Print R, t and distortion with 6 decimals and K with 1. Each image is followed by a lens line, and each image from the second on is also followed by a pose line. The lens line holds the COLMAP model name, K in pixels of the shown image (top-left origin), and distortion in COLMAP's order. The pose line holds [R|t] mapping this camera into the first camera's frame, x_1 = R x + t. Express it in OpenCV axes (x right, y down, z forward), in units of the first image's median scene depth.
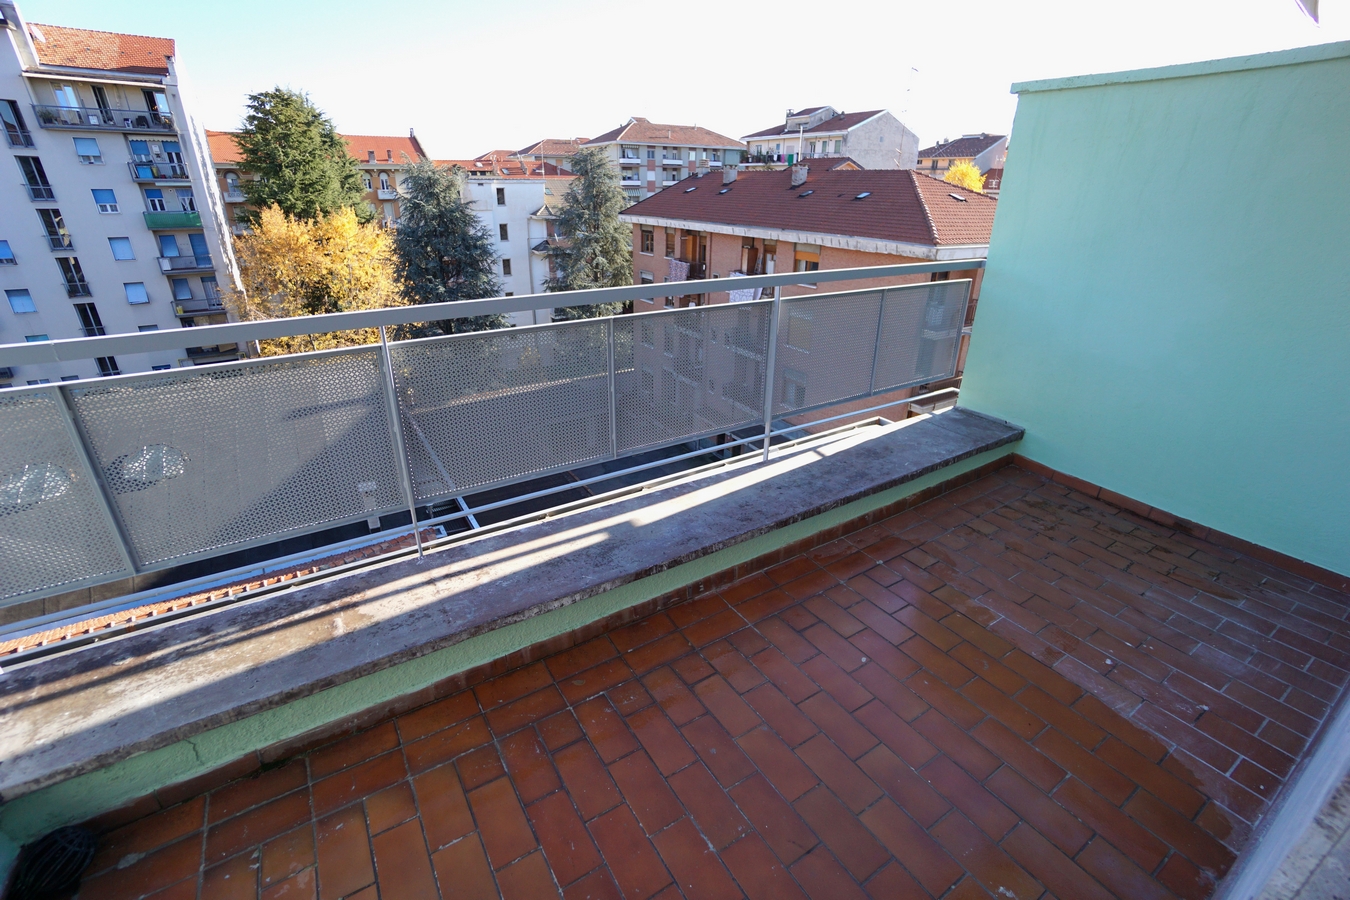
lens RADIAL K [[594.4, 0, 669.5], [0, 594.4, 444.8], [0, 0, 1]] dist [-0.065726, 0.023869]
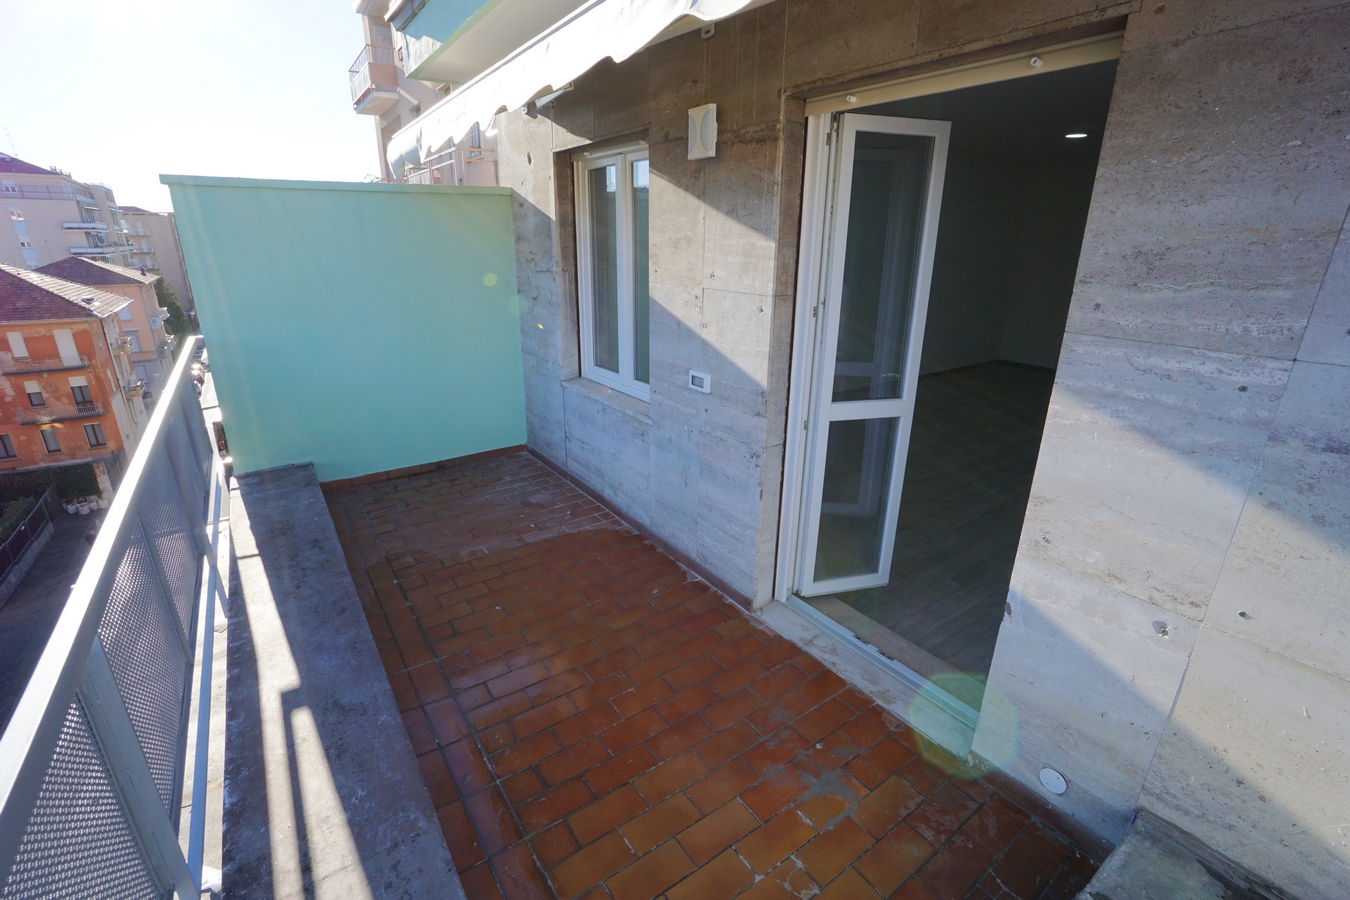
lens RADIAL K [[594.4, 0, 669.5], [0, 594.4, 444.8], [0, 0, 1]] dist [-0.065726, 0.023869]
pose [[-0.046436, -0.339357, 0.939511, -0.520437], [0.396696, 0.856916, 0.329130, -0.156755], [-0.916775, 0.387983, 0.094830, 0.208715]]
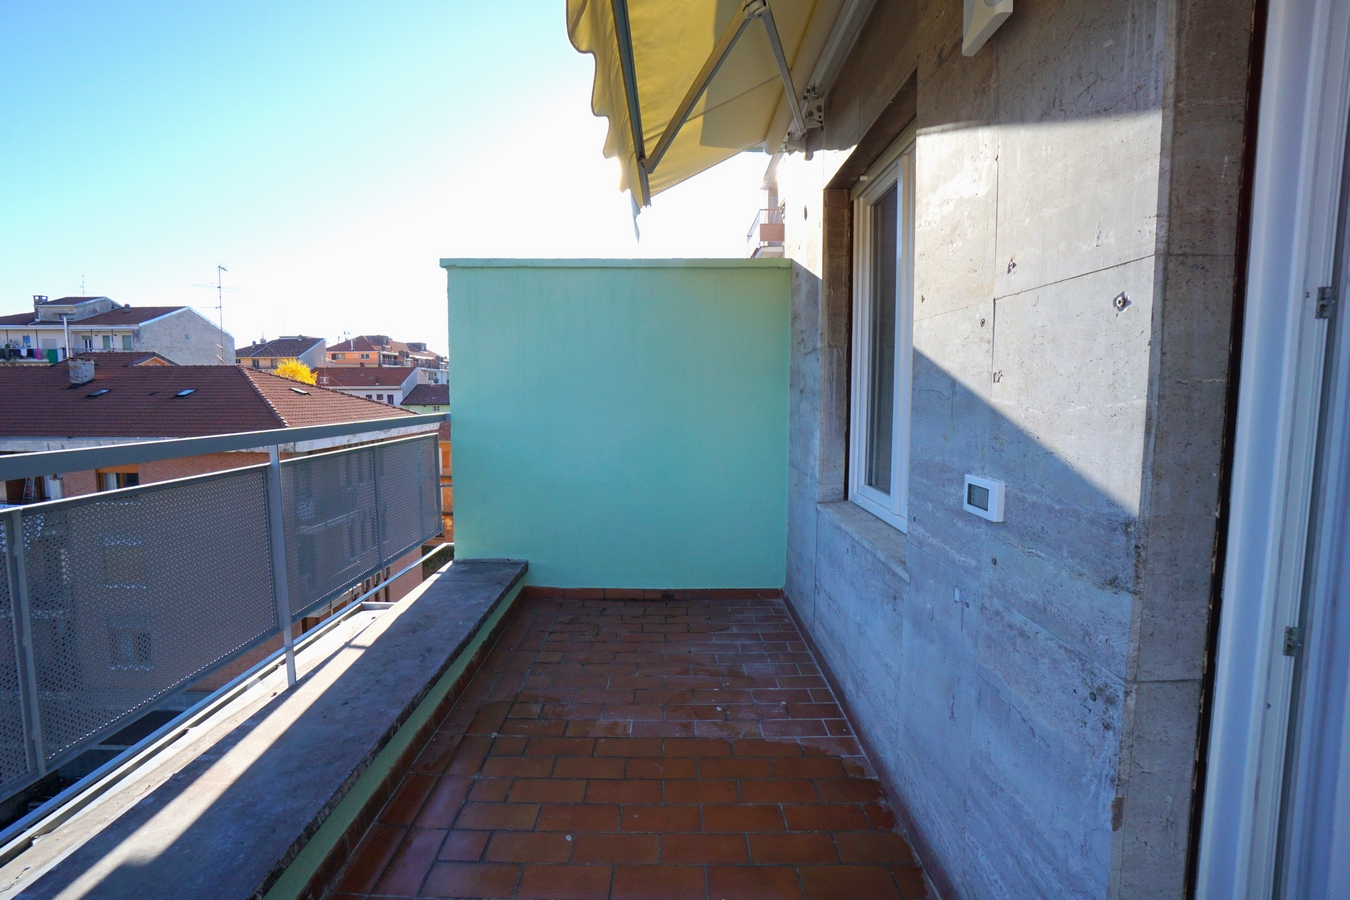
lens RADIAL K [[608.3, 0, 666.0], [0, 608.3, 441.2], [0, 0, 1]] dist [-0.068422, 0.026055]
pose [[0.541994, -0.079995, 0.836566, -0.147582], [0.343320, 0.929678, -0.133531, 0.004268], [-0.767056, 0.359583, 0.531344, 0.152985]]
